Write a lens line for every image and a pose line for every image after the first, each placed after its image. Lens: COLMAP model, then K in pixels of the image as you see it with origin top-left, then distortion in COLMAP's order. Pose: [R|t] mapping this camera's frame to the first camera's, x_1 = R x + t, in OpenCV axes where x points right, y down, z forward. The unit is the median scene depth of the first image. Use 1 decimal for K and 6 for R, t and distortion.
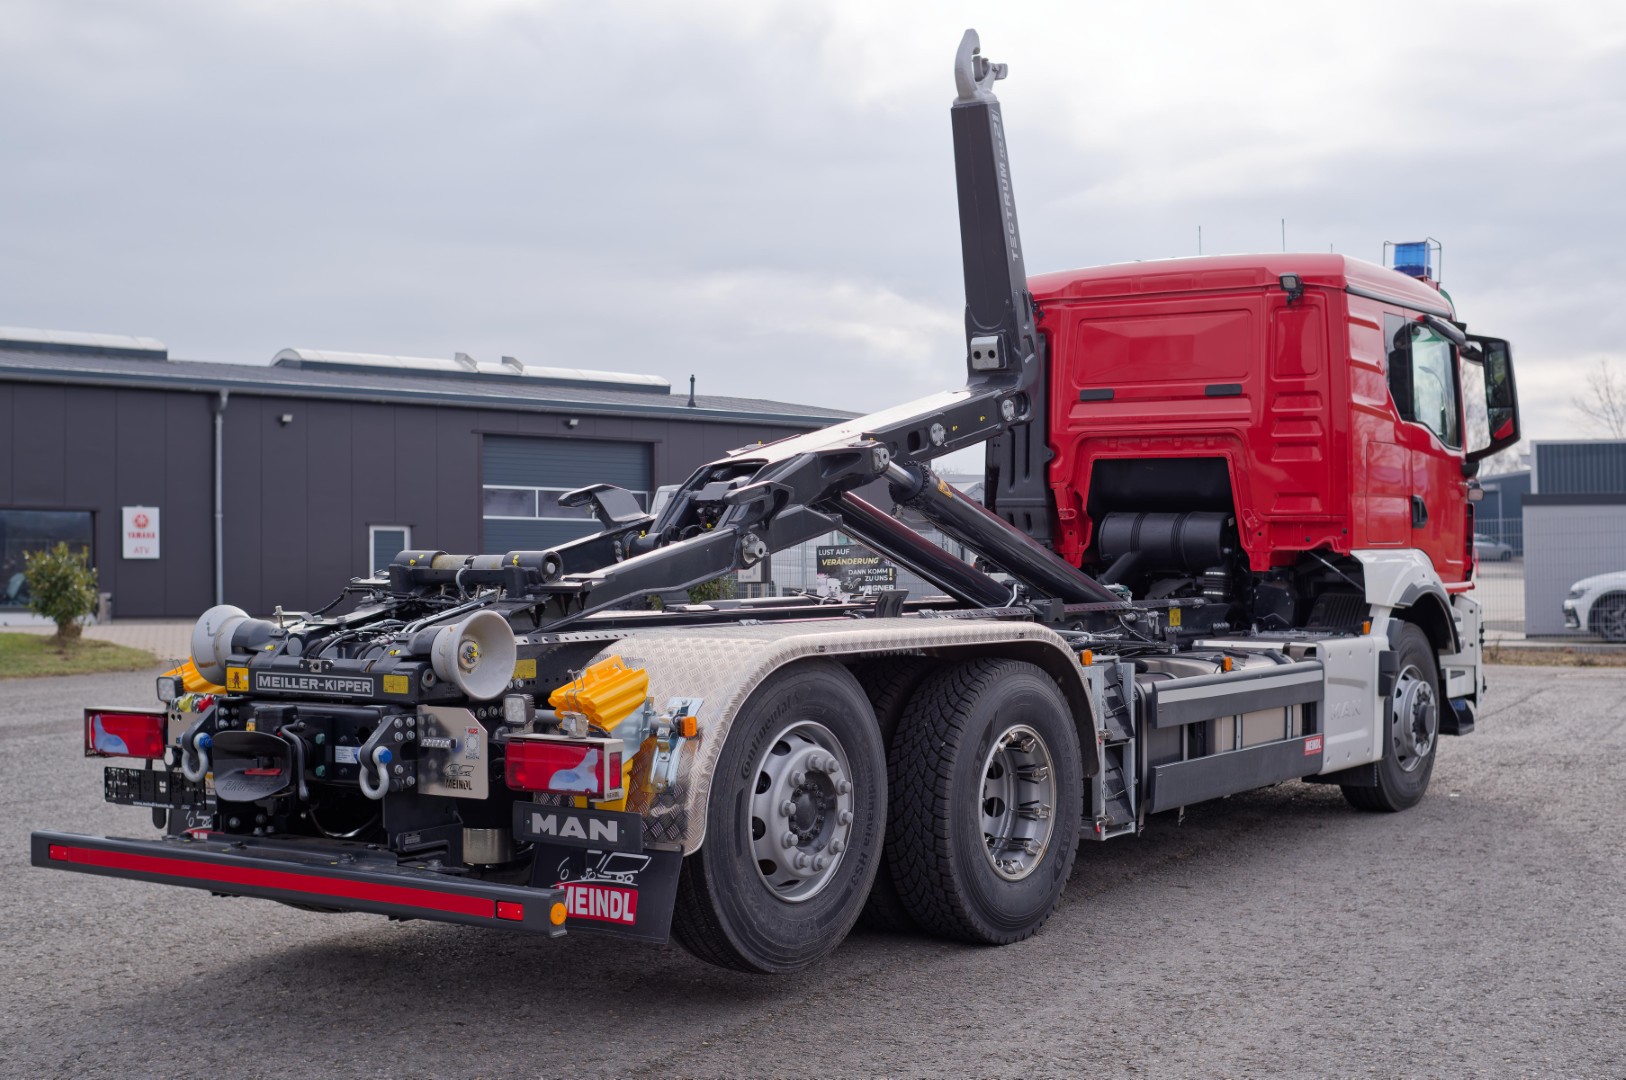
lens RADIAL K [[2434.3, 0, 813.0], [0, 2434.3, 540.0], [0, 0, 1]] dist [0.003755, 0.012344]
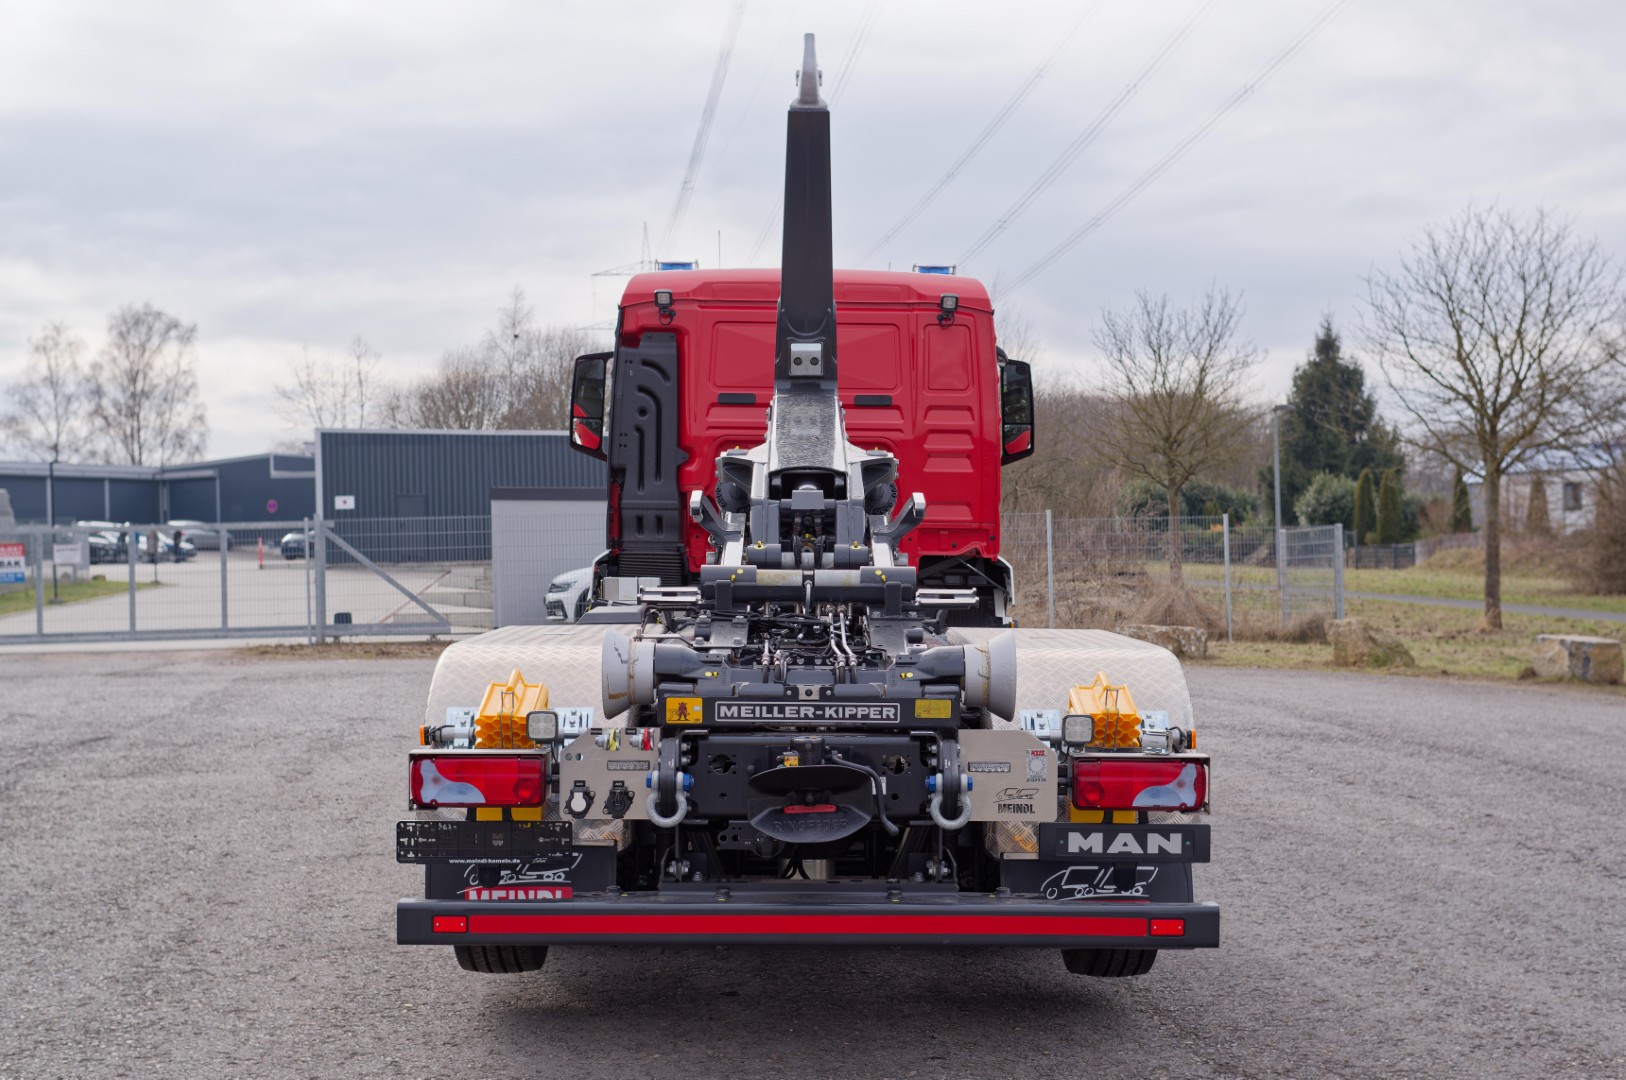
lens RADIAL K [[2647.6, 0, 813.0], [0, 2647.6, 540.0], [0, 0, 1]] dist [0.028801, -0.020489]
pose [[0.767025, 0.004102, 0.641604, -0.789035], [-0.009377, 0.999944, 0.004816, -0.010374], [-0.641549, -0.009710, 0.767021, 0.210684]]
